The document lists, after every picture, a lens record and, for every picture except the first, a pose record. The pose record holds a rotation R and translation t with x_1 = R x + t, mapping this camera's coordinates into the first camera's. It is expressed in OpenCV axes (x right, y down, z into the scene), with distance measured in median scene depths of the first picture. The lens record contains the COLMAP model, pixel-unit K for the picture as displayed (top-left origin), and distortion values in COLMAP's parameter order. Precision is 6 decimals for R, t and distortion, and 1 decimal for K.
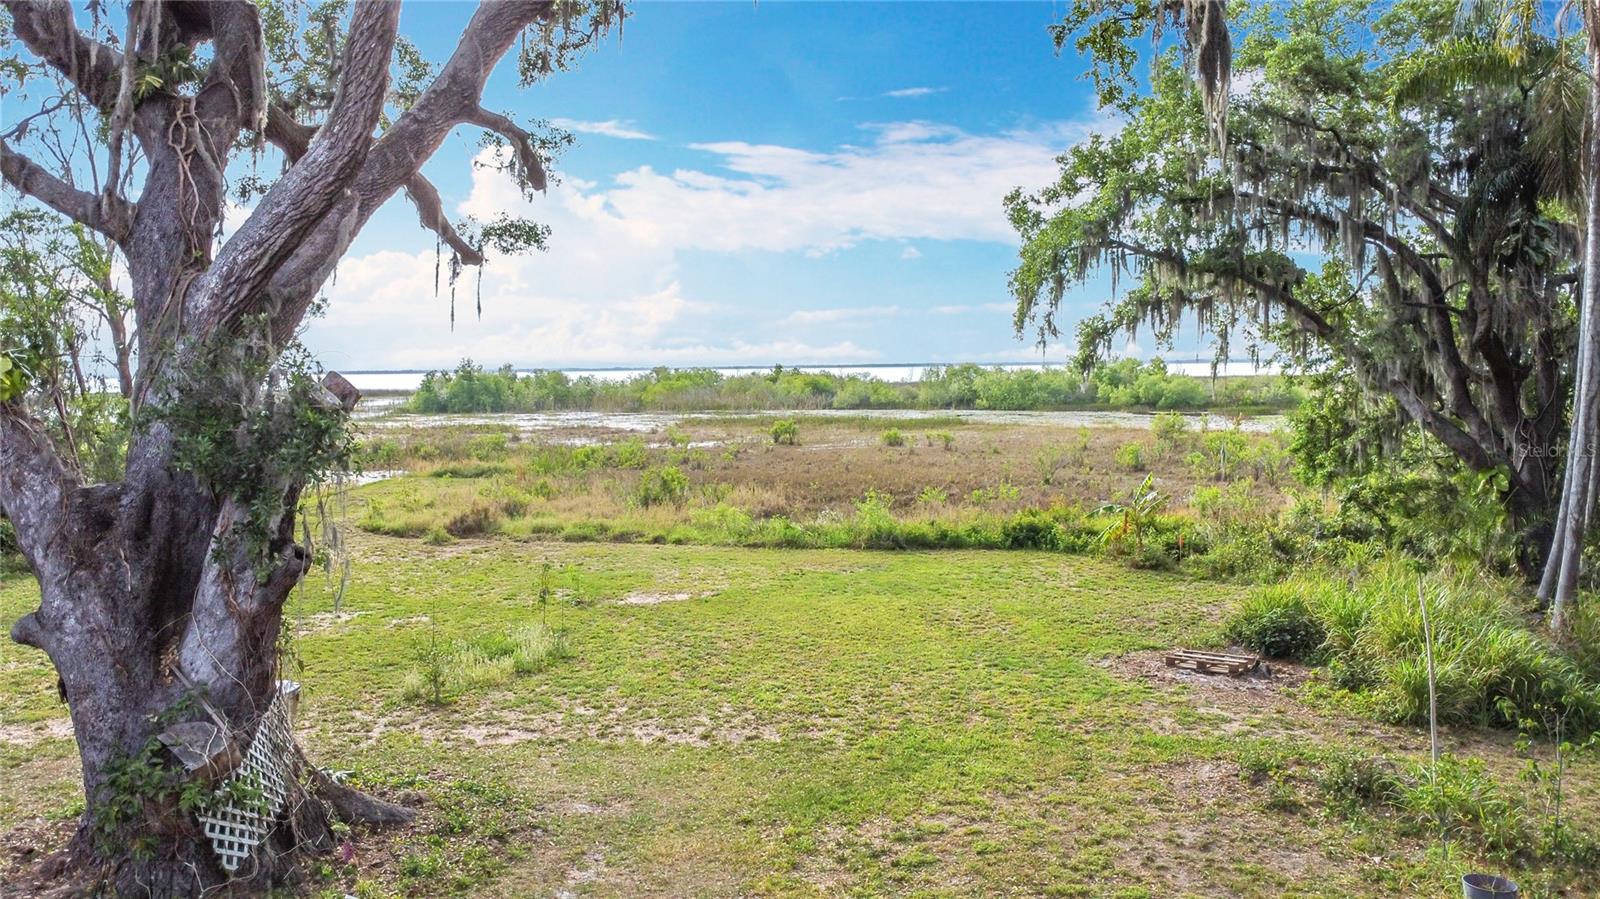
lens RADIAL K [[1161.6, 0, 790.8], [0, 1161.6, 453.0], [0, 0, 1]] dist [-0.017704, -0.007735]
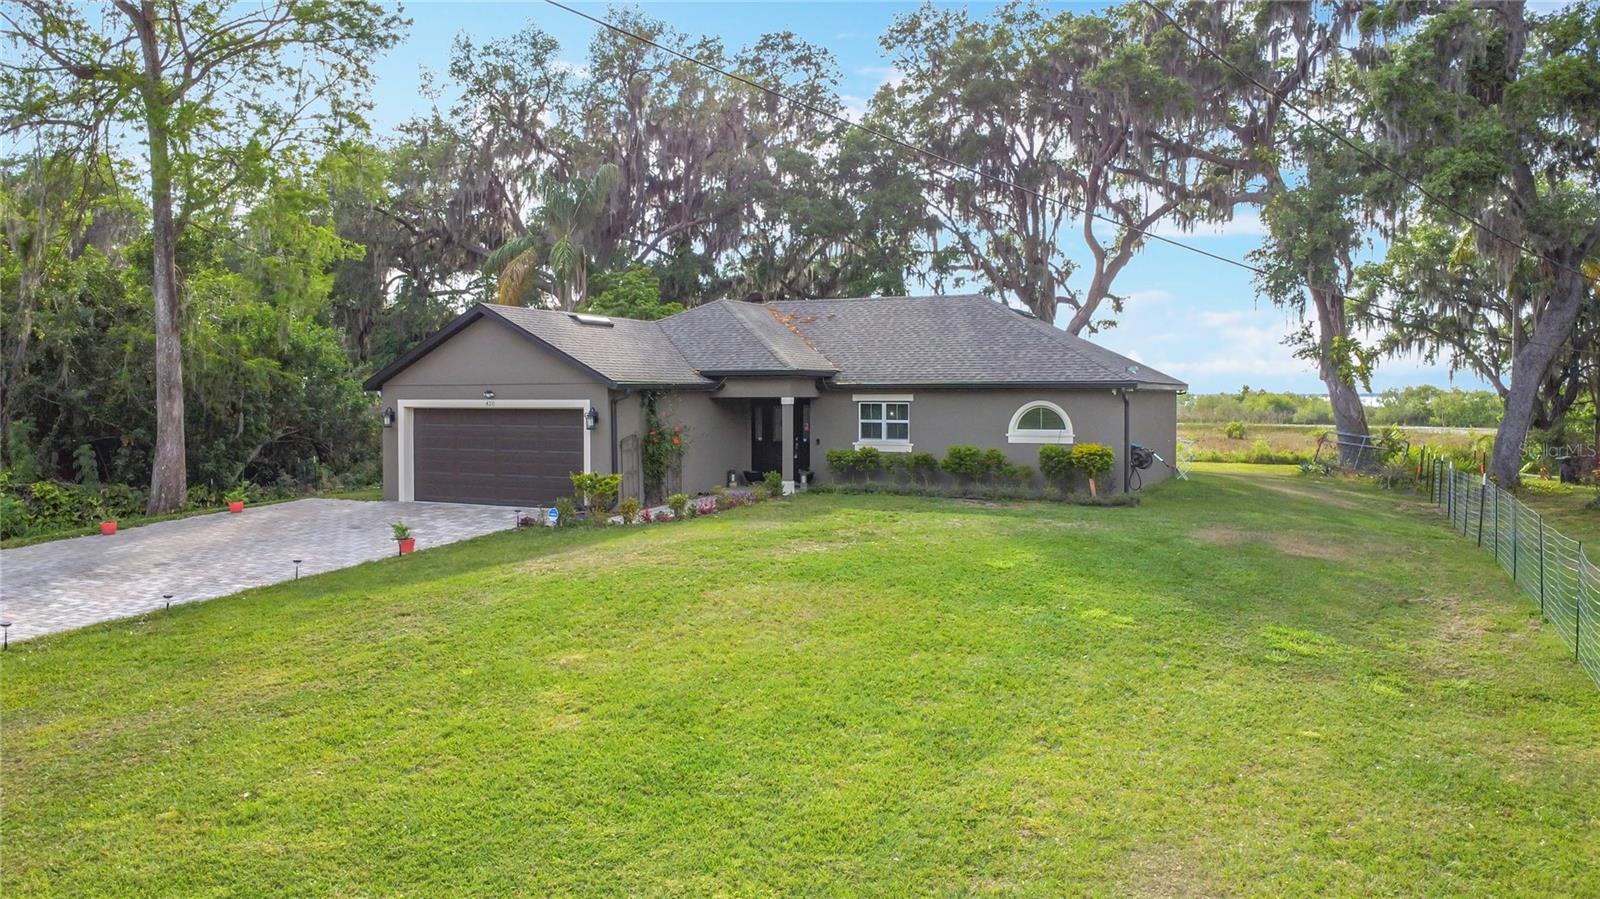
lens RADIAL K [[1161.6, 0, 807.7], [0, 1161.6, 440.4], [0, 0, 1]] dist [-0.017704, -0.007735]
pose [[0.926999, 0.023810, -0.374308, 0.021301], [-0.036272, 0.998996, -0.026286, 0.026947], [0.373306, 0.037944, 0.926932, -0.248911]]
